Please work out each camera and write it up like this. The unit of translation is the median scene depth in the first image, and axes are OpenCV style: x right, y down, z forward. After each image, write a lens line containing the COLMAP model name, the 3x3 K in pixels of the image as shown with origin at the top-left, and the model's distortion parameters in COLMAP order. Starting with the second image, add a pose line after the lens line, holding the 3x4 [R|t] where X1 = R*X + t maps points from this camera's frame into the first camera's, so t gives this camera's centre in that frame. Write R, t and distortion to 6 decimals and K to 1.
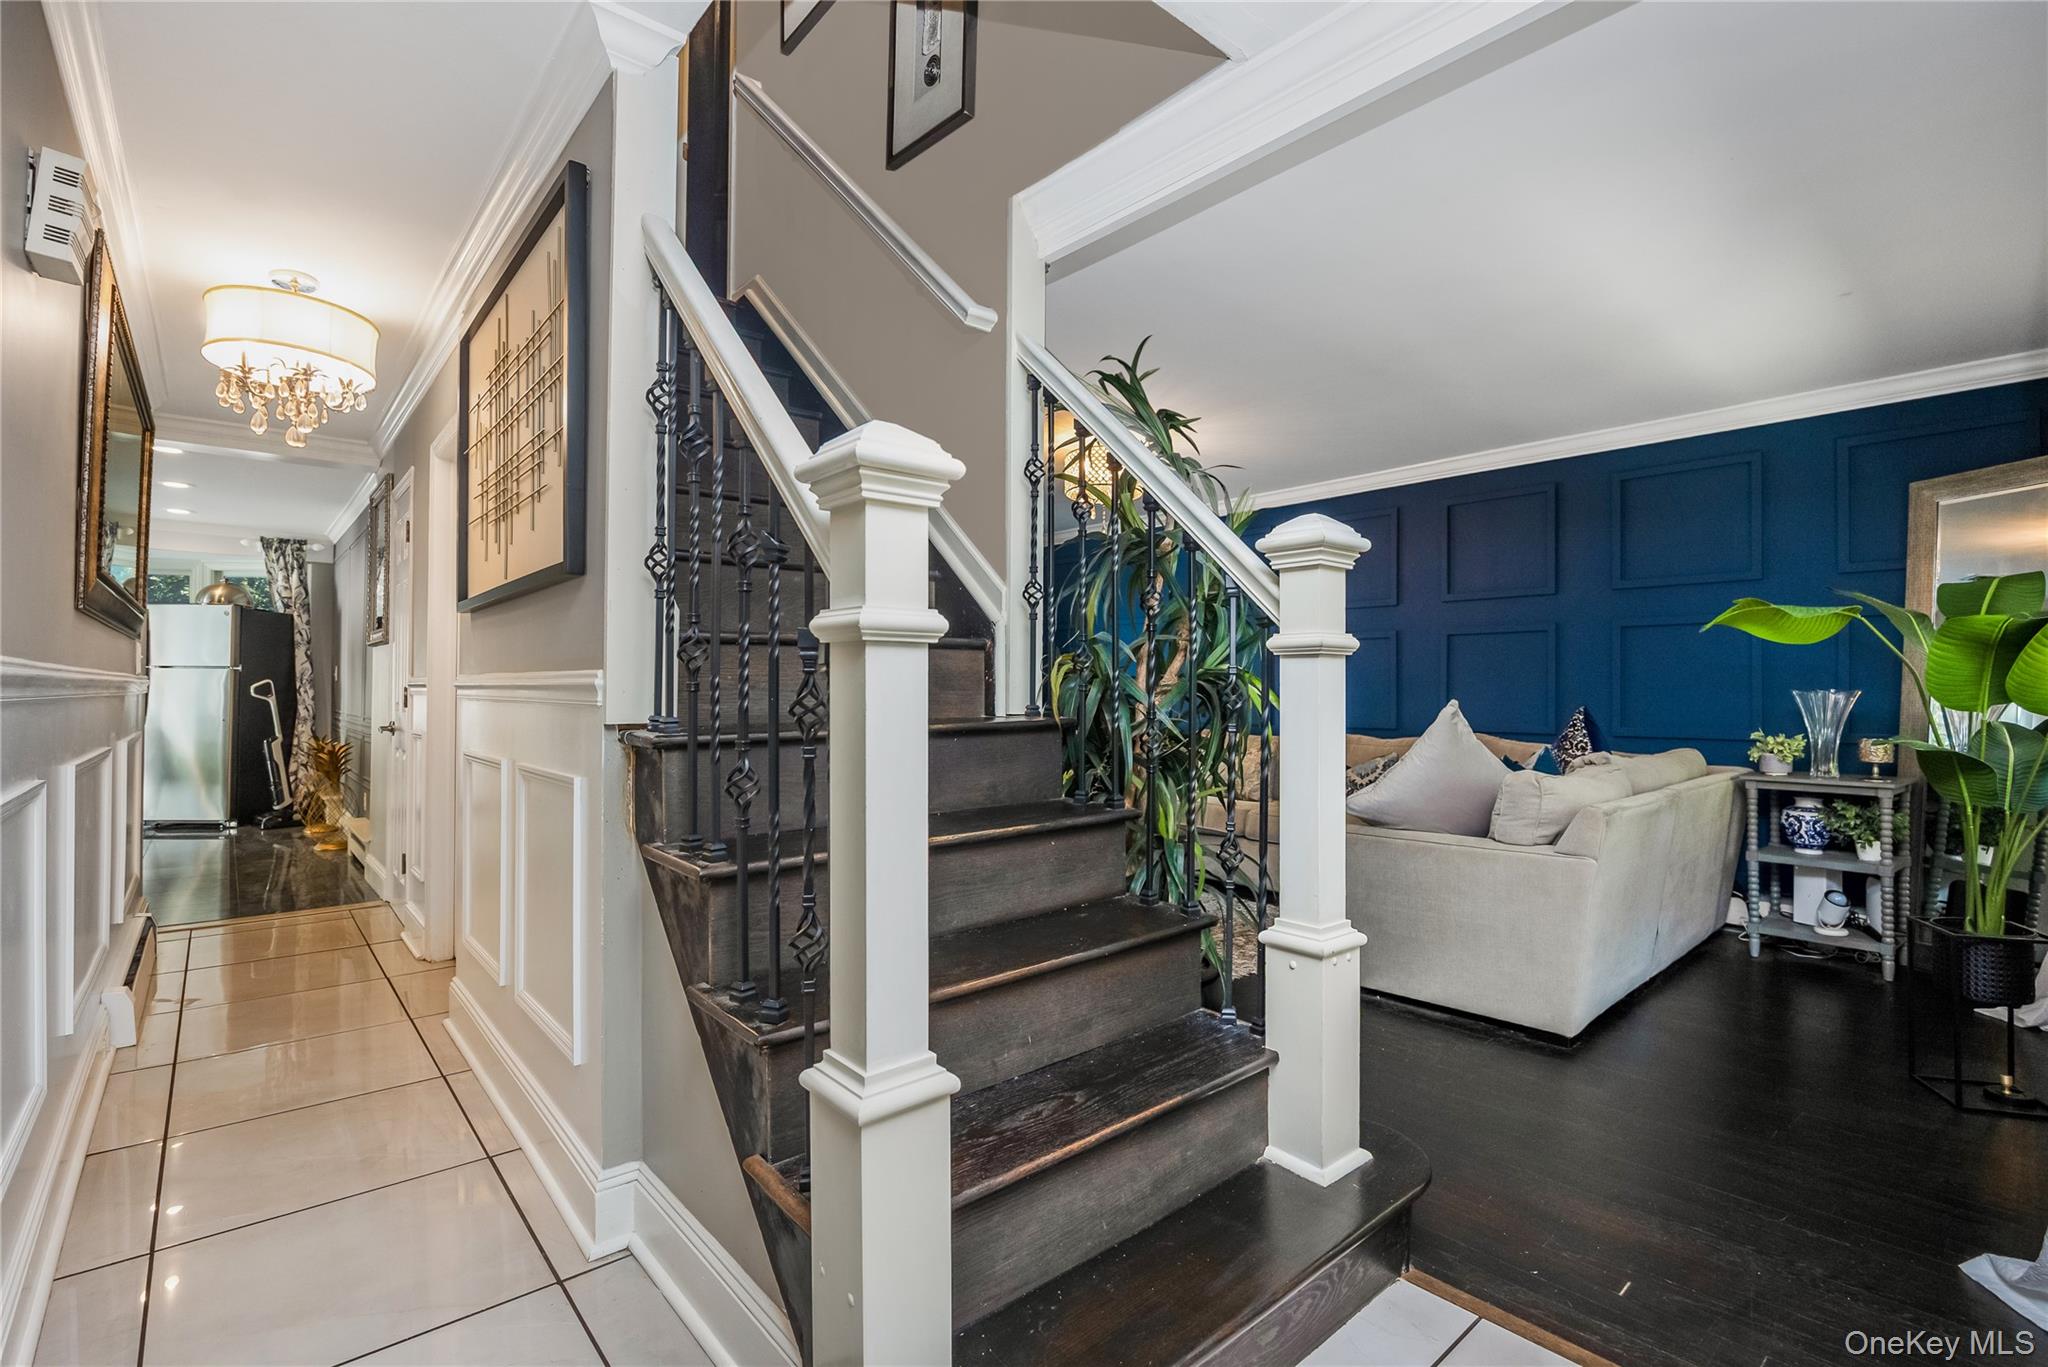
lens RADIAL K [[925.6, 0, 1025.1], [0, 925.6, 685.7], [0, 0, 1]] dist [-0.020823, 0.000288]
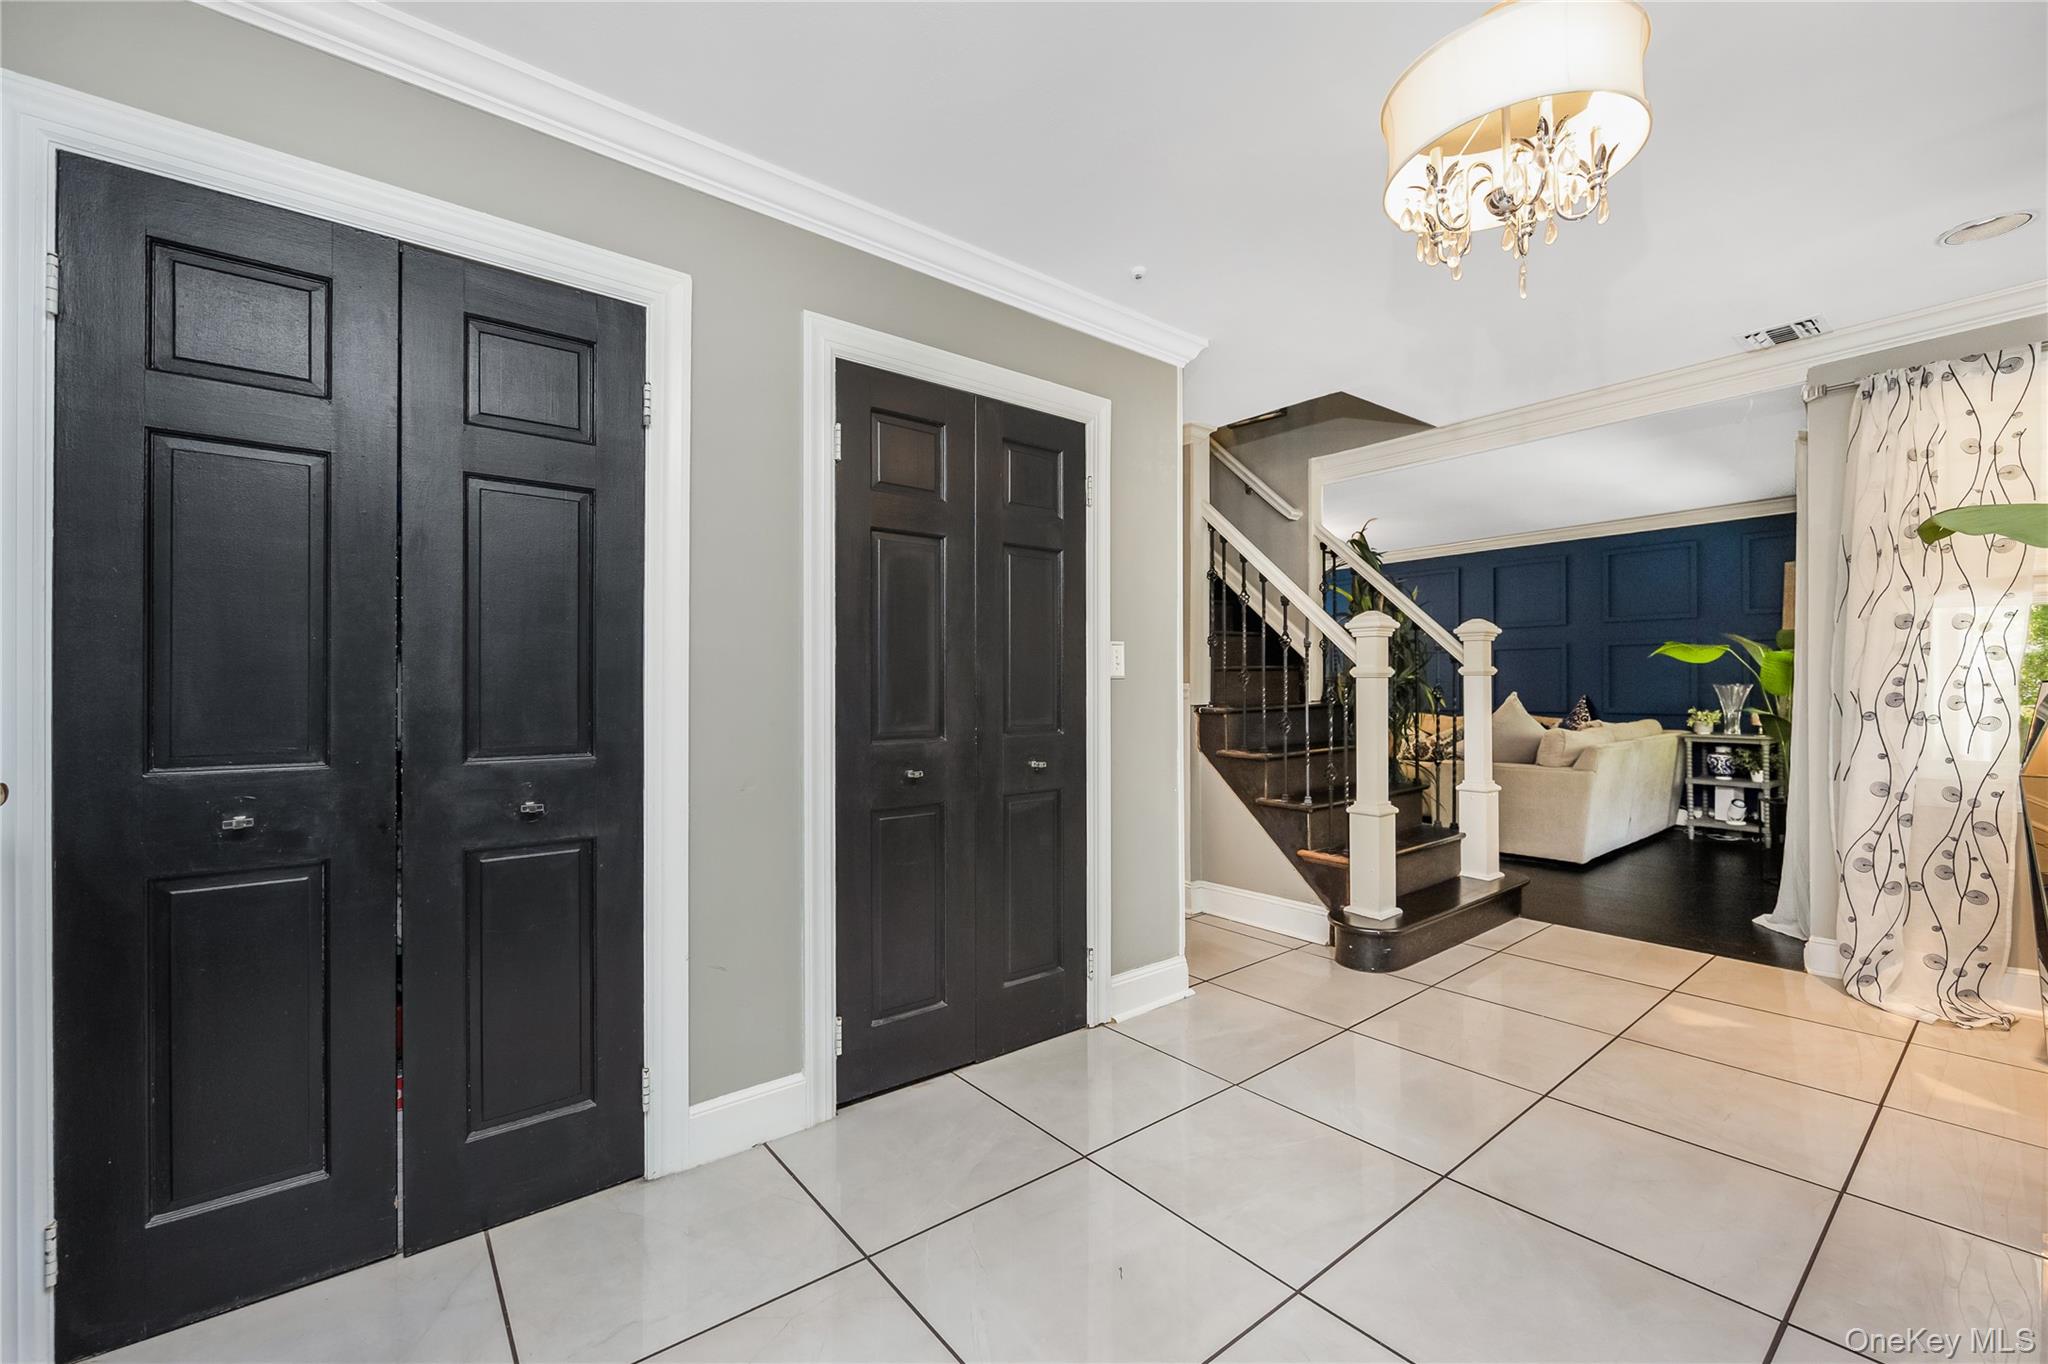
lens RADIAL K [[833.6, 0, 1022.3], [0, 833.6, 682.0], [0, 0, 1]] dist [0.000980, -0.000079]
pose [[0.999111, -0.007396, -0.041507, -0.409281], [0.007486, 0.999970, 0.001996, -0.013188], [0.041491, -0.002305, 0.999136, -0.648717]]
